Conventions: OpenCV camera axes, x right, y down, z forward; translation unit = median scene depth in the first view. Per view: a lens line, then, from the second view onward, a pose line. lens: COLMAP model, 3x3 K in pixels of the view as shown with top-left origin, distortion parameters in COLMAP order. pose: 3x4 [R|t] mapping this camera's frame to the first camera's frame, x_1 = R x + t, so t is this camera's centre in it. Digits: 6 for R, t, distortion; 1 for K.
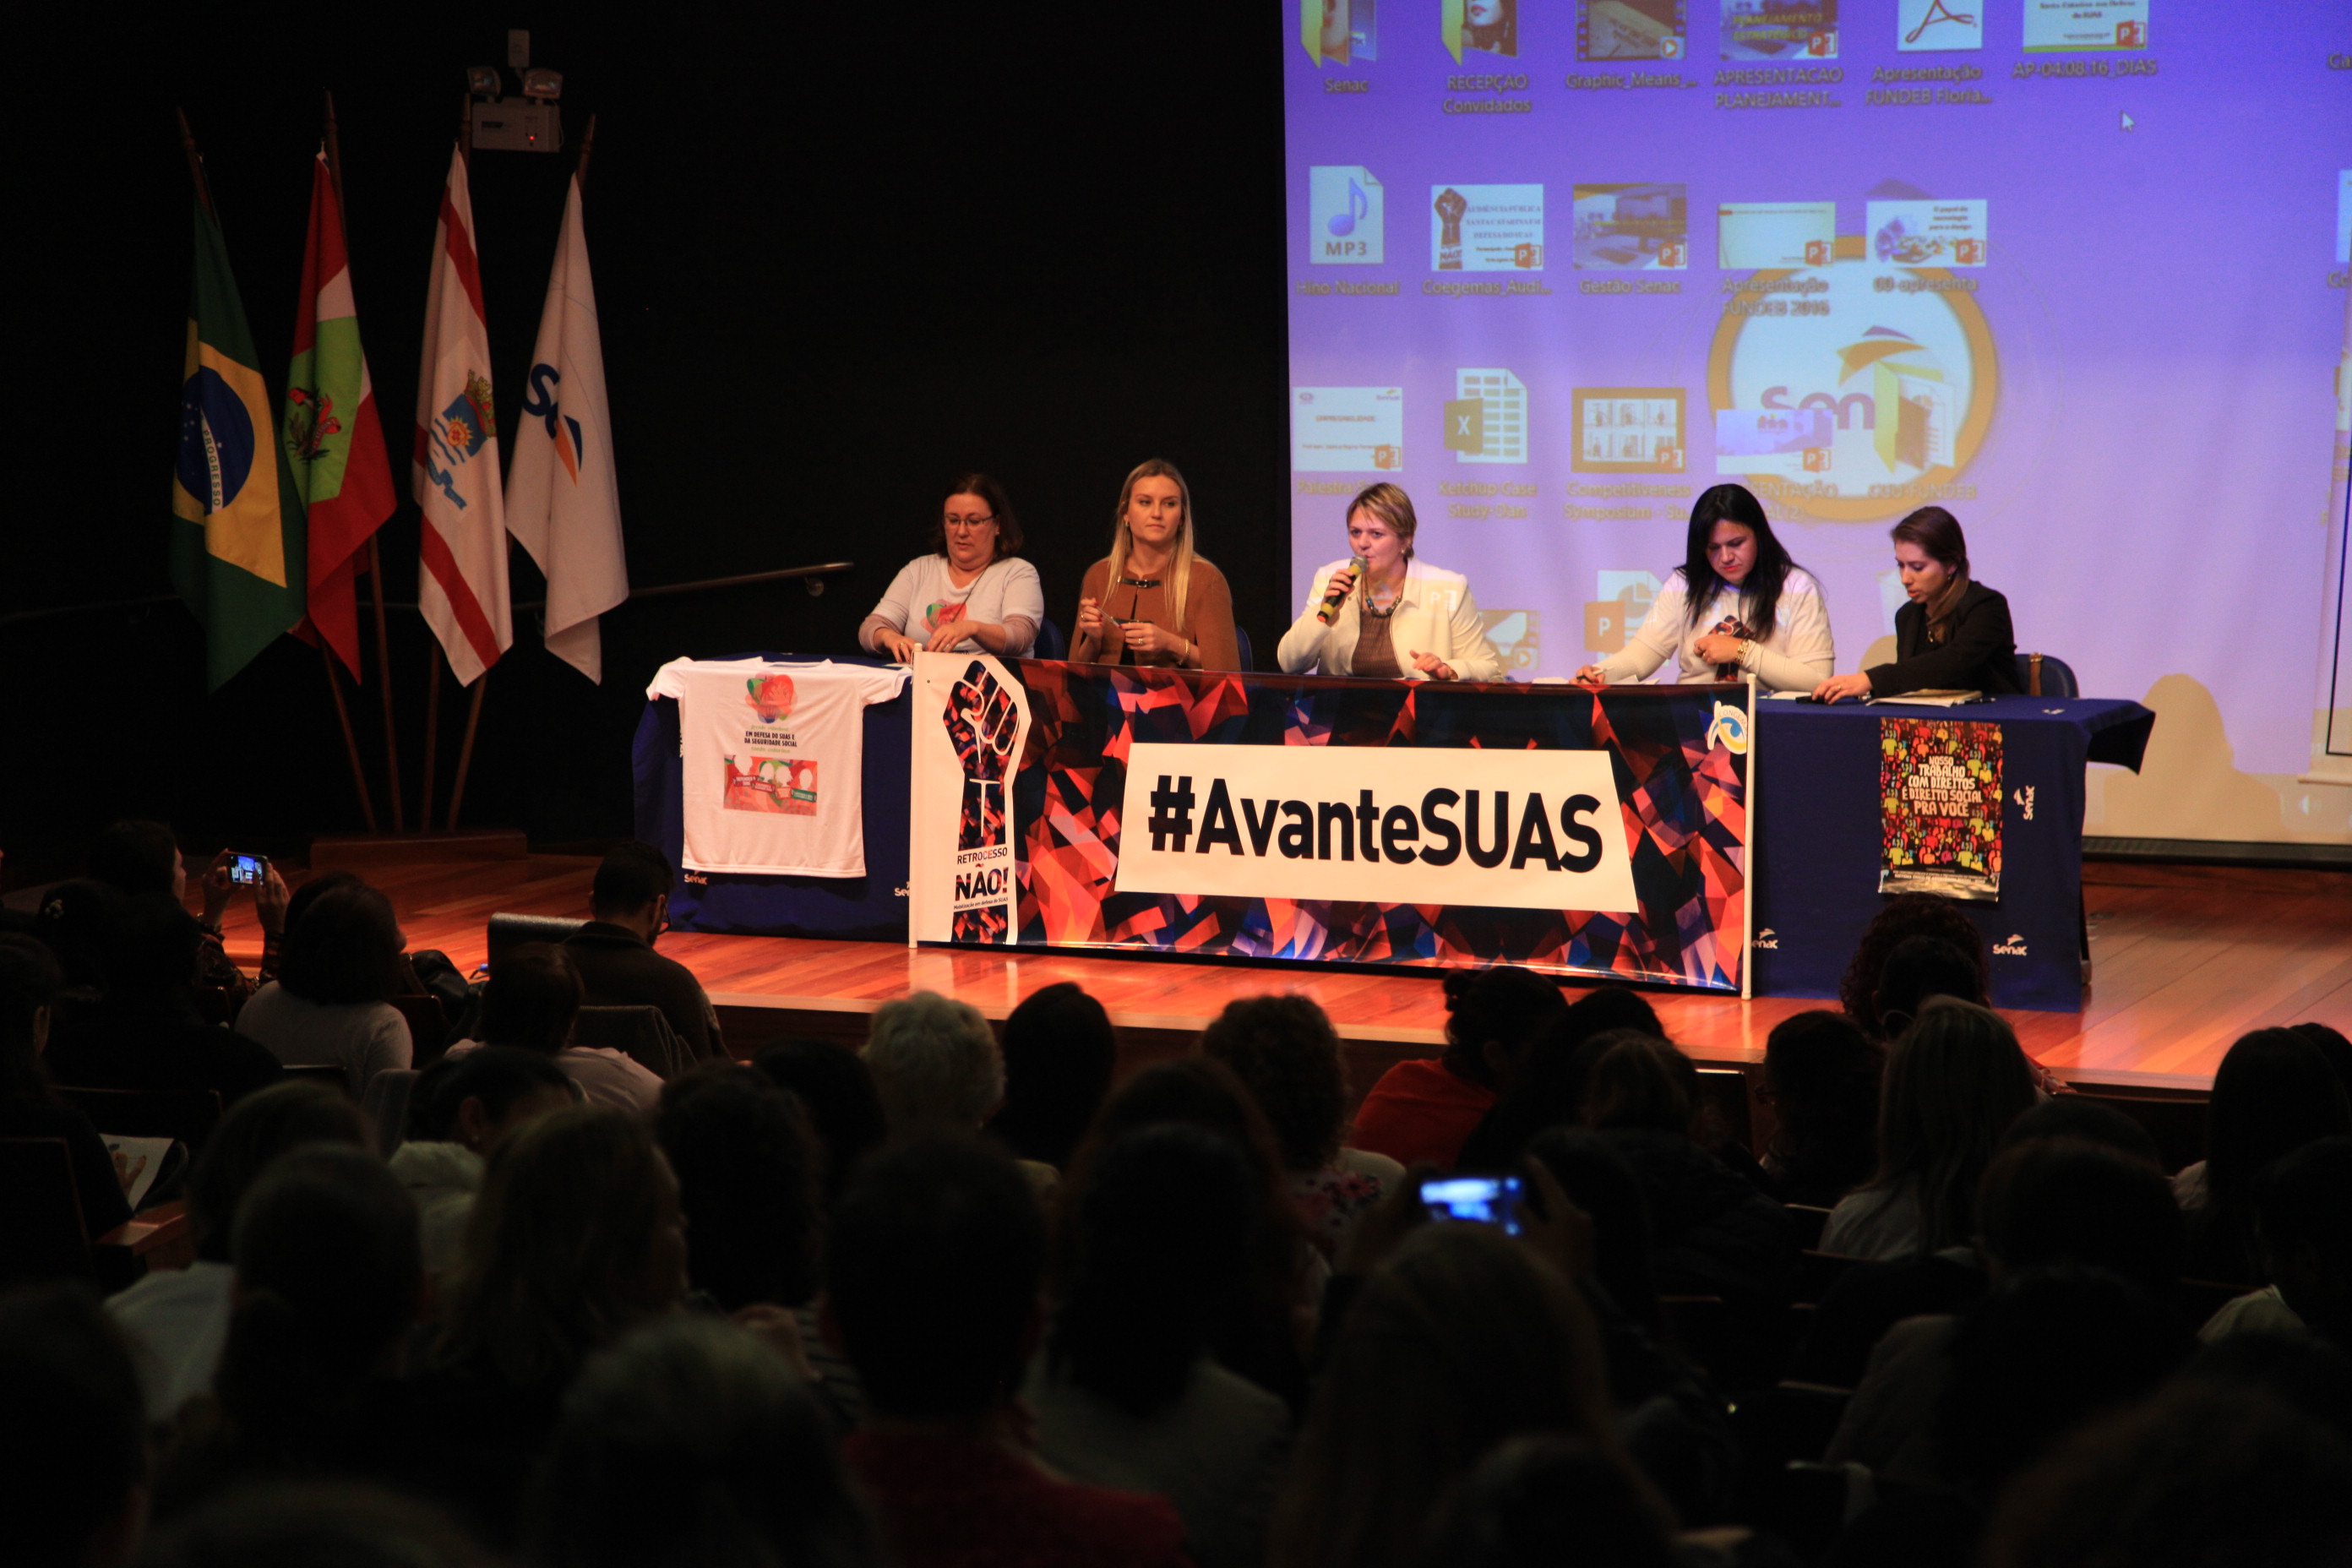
lens RADIAL K [[6123.9, 0, 1186.7], [0, 6123.9, 805.6], [0, 0, 1]] dist [0.616928, 0.000000]
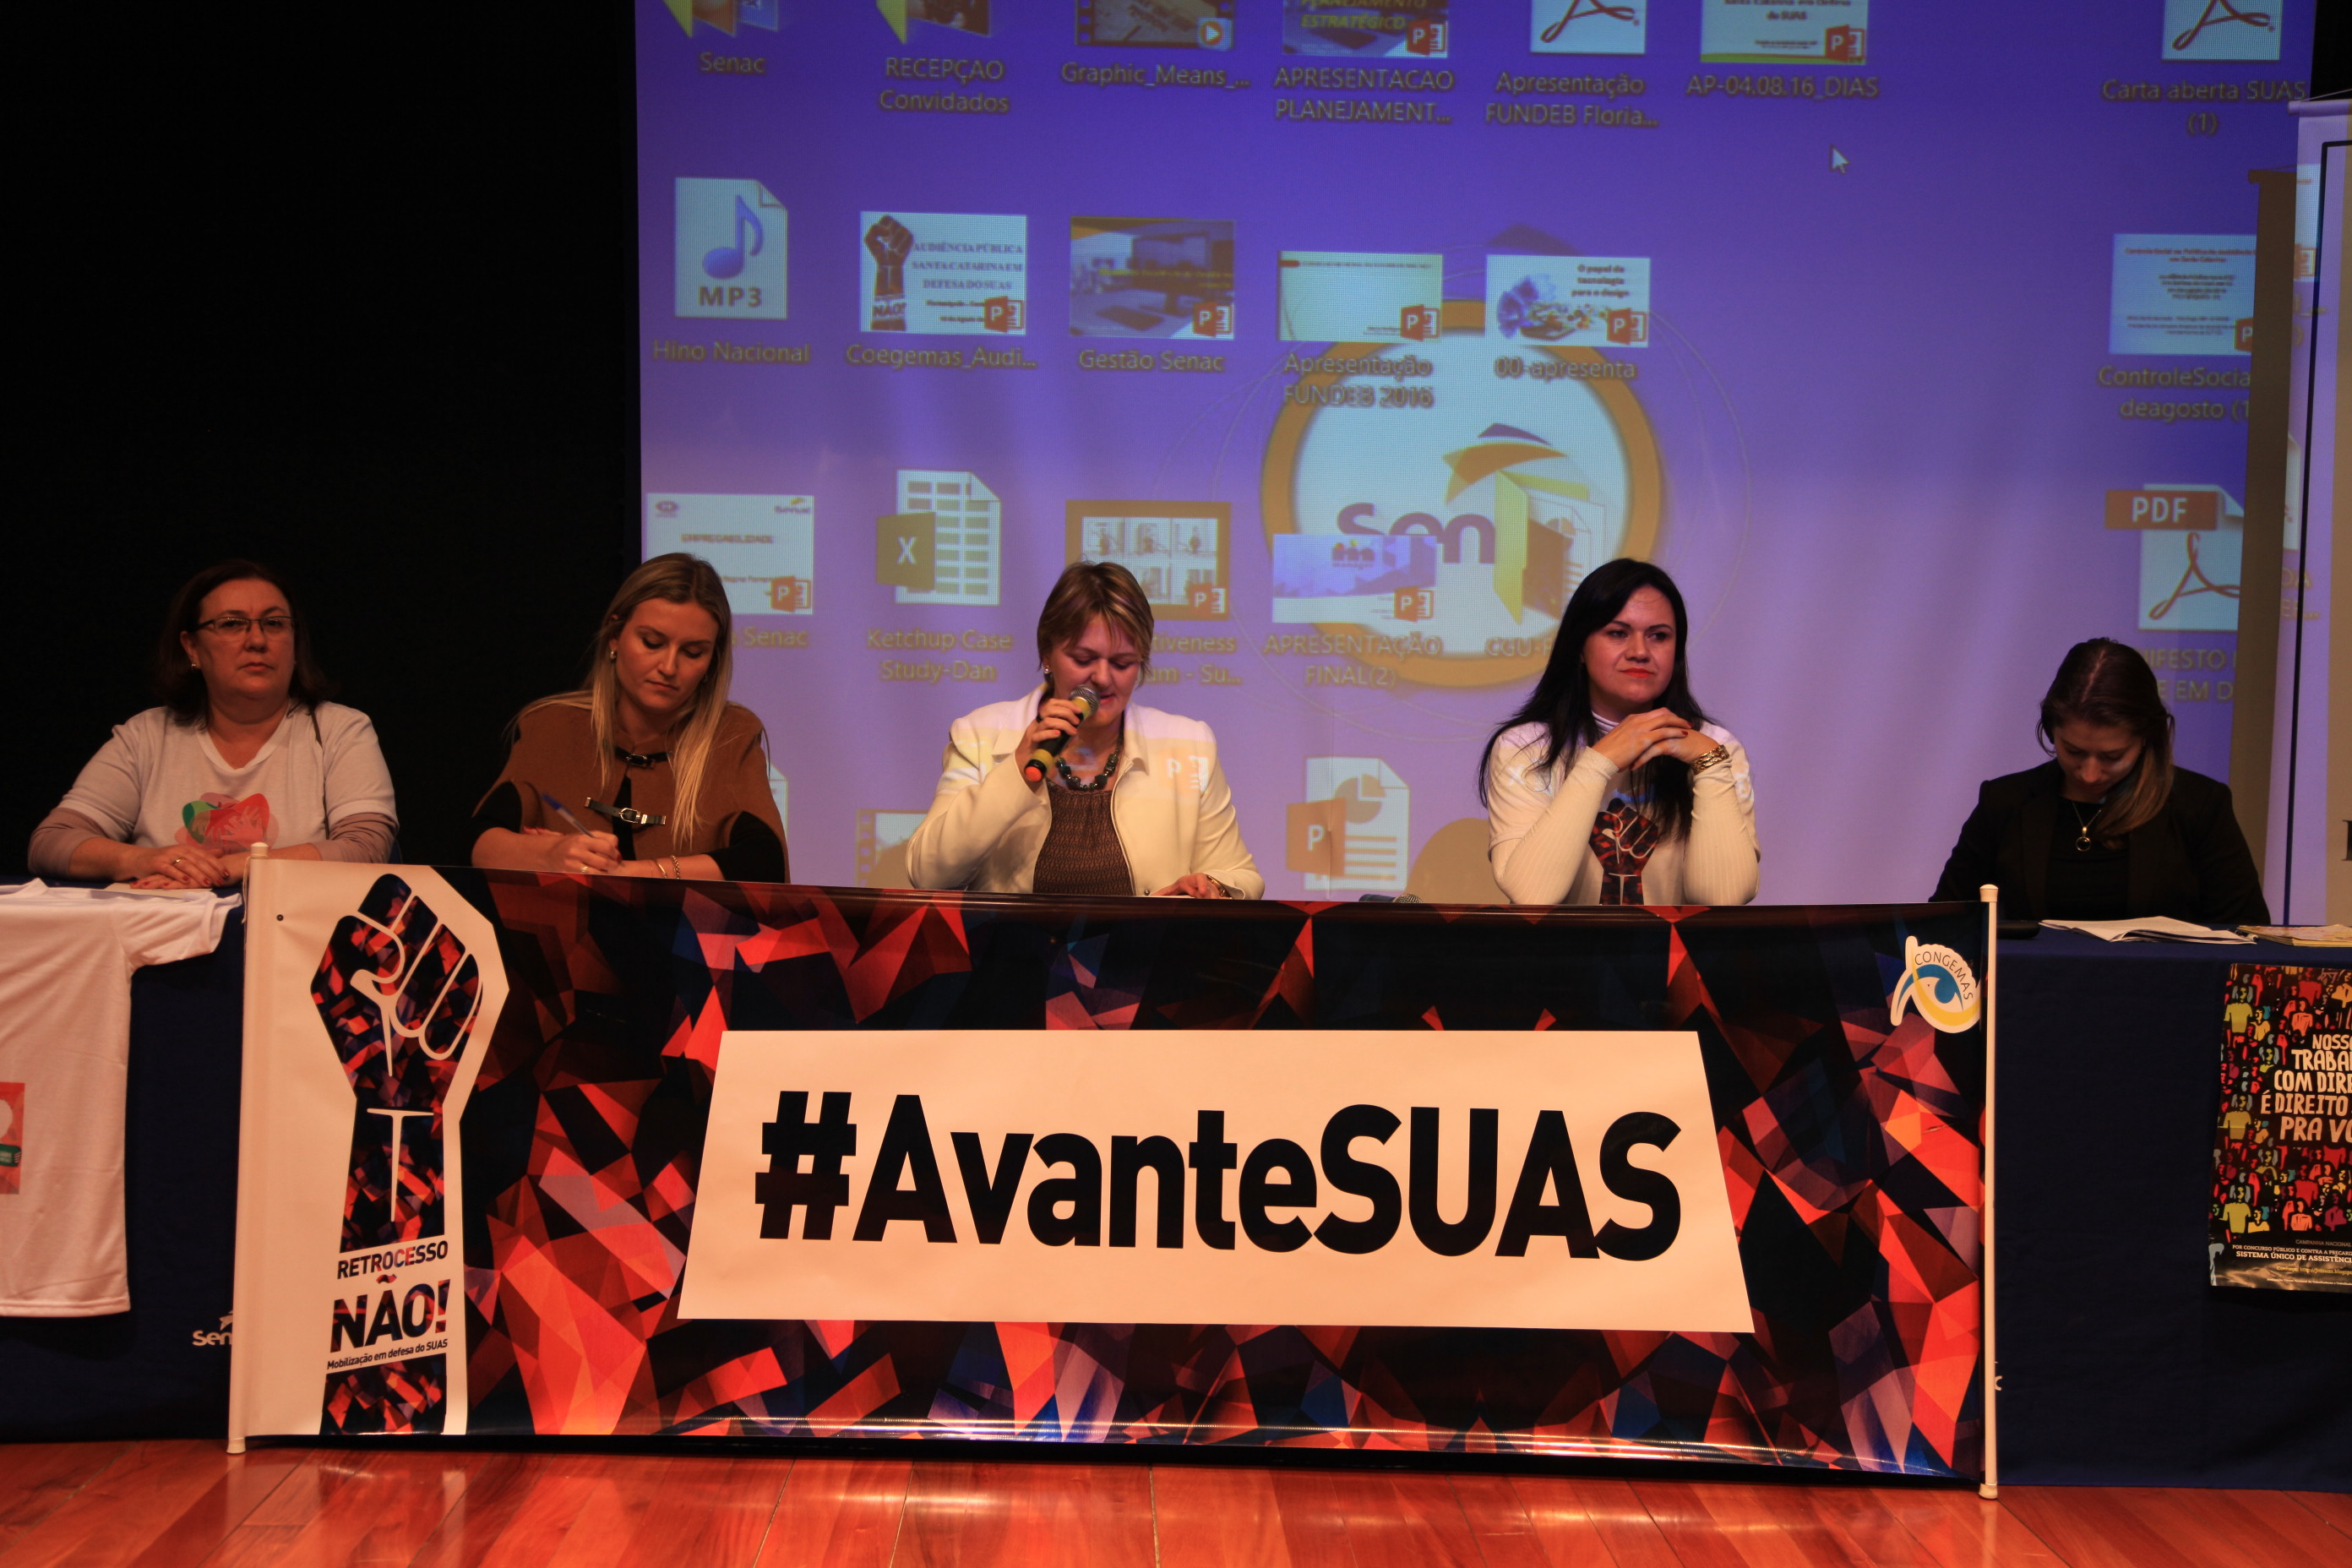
lens RADIAL K [[3108.4, 0, 1175.6], [0, 3108.4, 789.7], [0, 0, 1]] dist [0.146971, 0.000000]
pose [[0.914850, 0.005330, 0.403759, -0.075086], [0.019580, 0.998151, -0.057540, -0.013623], [-0.403319, 0.060546, 0.913054, 0.692948]]
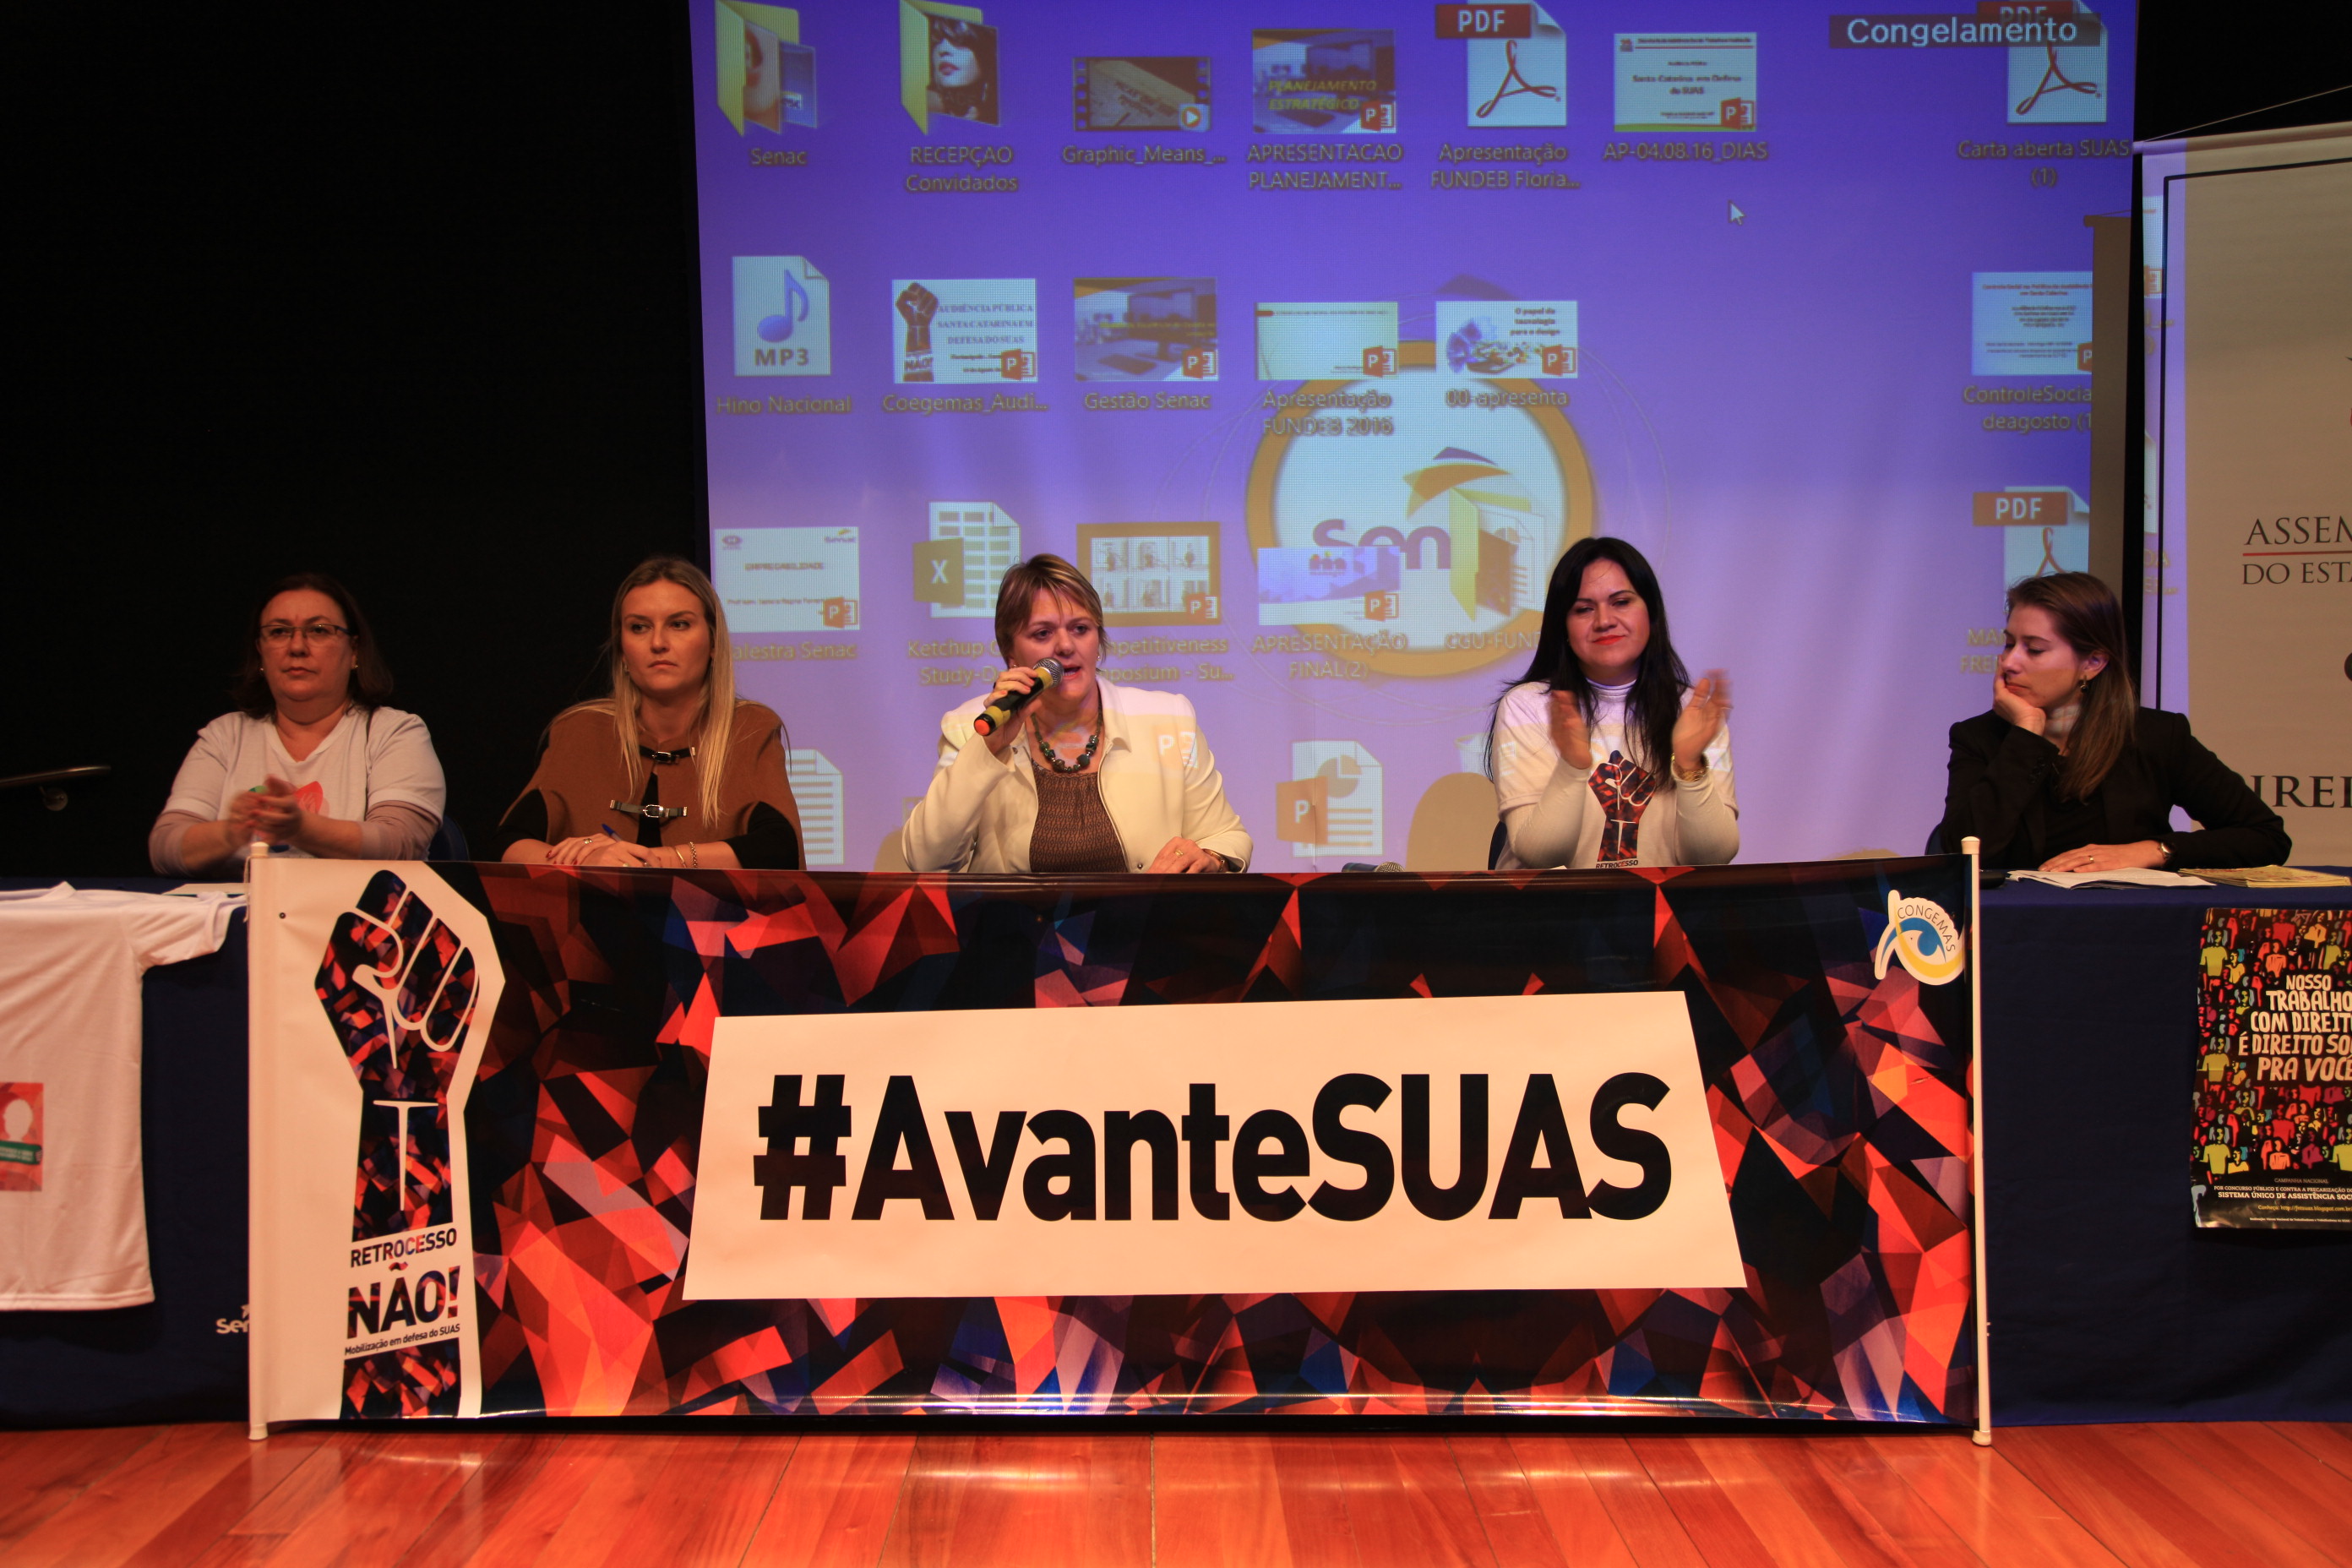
lens RADIAL K [[2185.8, 0, 1174.0], [0, 2185.8, 787.3], [0, 0, 1]] dist [0.014210, 0.000000]
pose [[0.920385, -0.021005, 0.390449, -0.042389], [0.046595, 0.997333, -0.056184, -0.016228], [-0.388228, 0.069904, 0.918908, 0.757758]]
